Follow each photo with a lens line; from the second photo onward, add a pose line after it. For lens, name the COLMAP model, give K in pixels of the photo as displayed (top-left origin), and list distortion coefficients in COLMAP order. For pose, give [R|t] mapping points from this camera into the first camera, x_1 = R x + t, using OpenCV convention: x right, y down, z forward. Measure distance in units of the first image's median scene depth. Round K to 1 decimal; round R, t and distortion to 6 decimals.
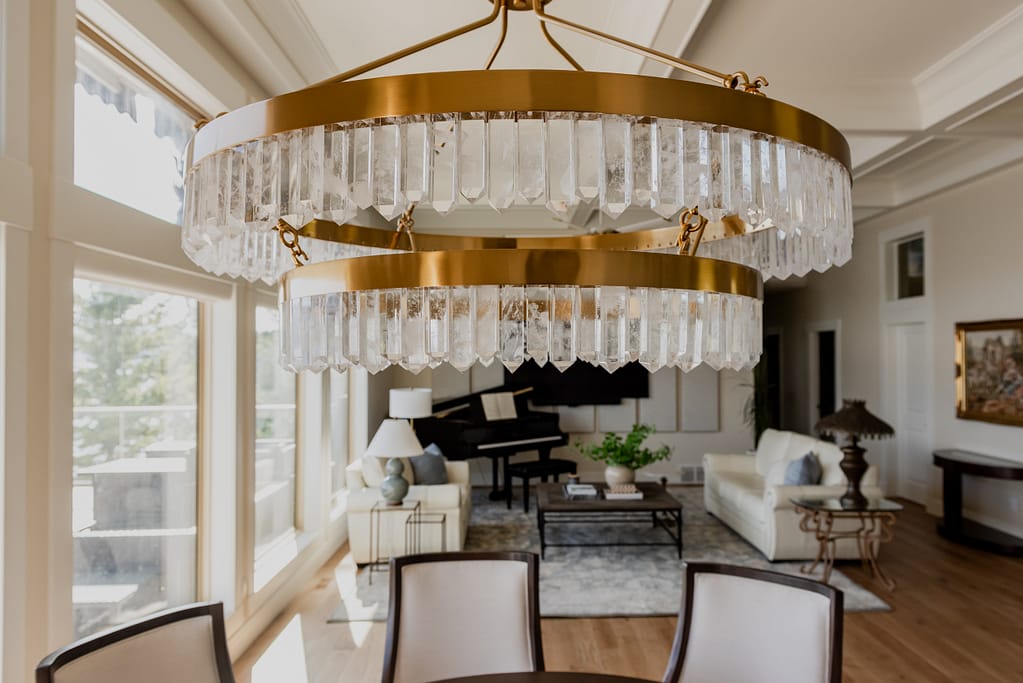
lens RADIAL K [[855.5, 0, 531.1], [0, 855.5, 323.9], [0, 0, 1]] dist [0.009611, -0.003195]
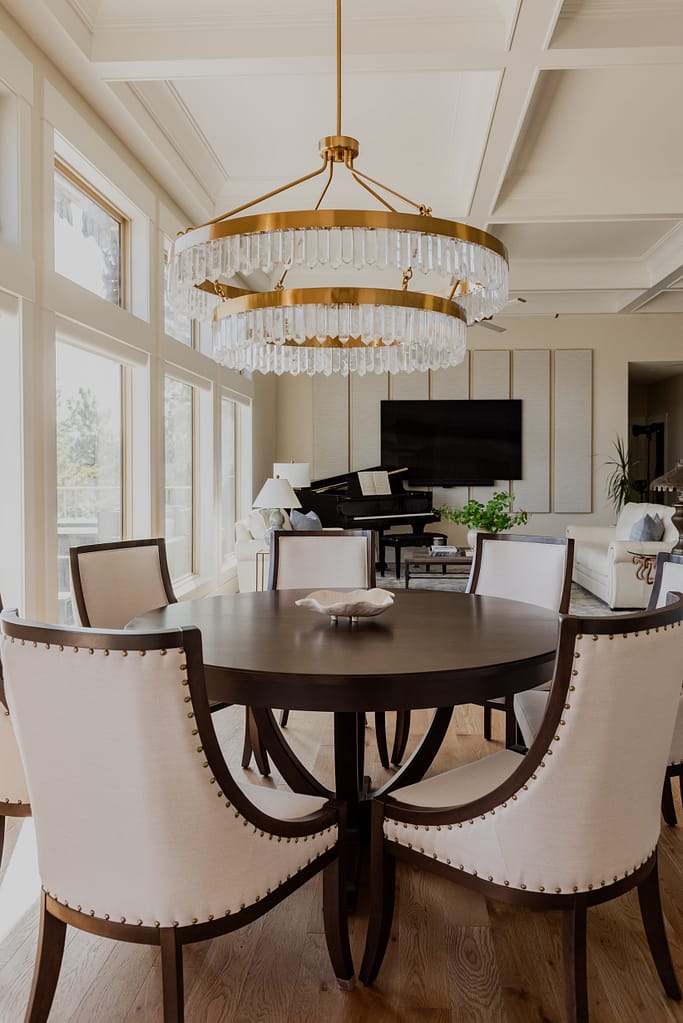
lens RADIAL K [[971.1, 0, 329.6], [0, 971.1, 490.2], [0, 0, 1]] dist [-0.002378, 0.000000]
pose [[0.994233, 0.004887, -0.107129, 0.048212], [0.000839, 0.998576, 0.053340, 0.053816], [0.107238, -0.053122, 0.992813, -0.271422]]
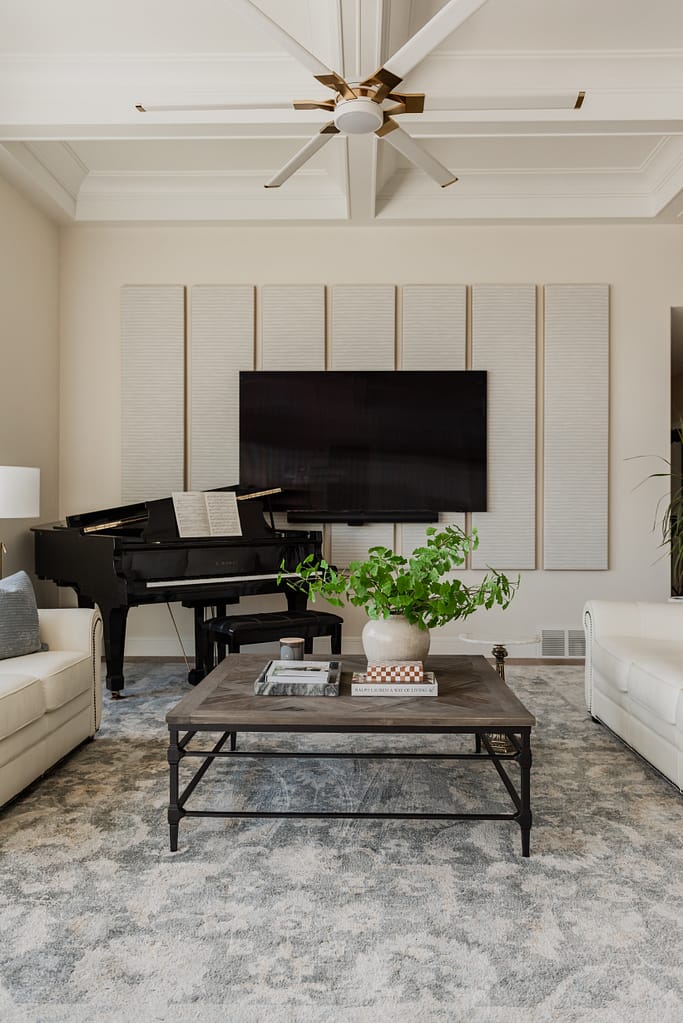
lens RADIAL K [[855.5, 0, 346.5], [0, 855.5, 514.8], [0, 0, 1]] dist [0.009611, -0.003195]
pose [[0.997963, 0.005018, -0.063594, 0.115579], [-0.003393, 0.999666, 0.025638, 0.108988], [0.063701, -0.025370, 0.997646, 0.603493]]
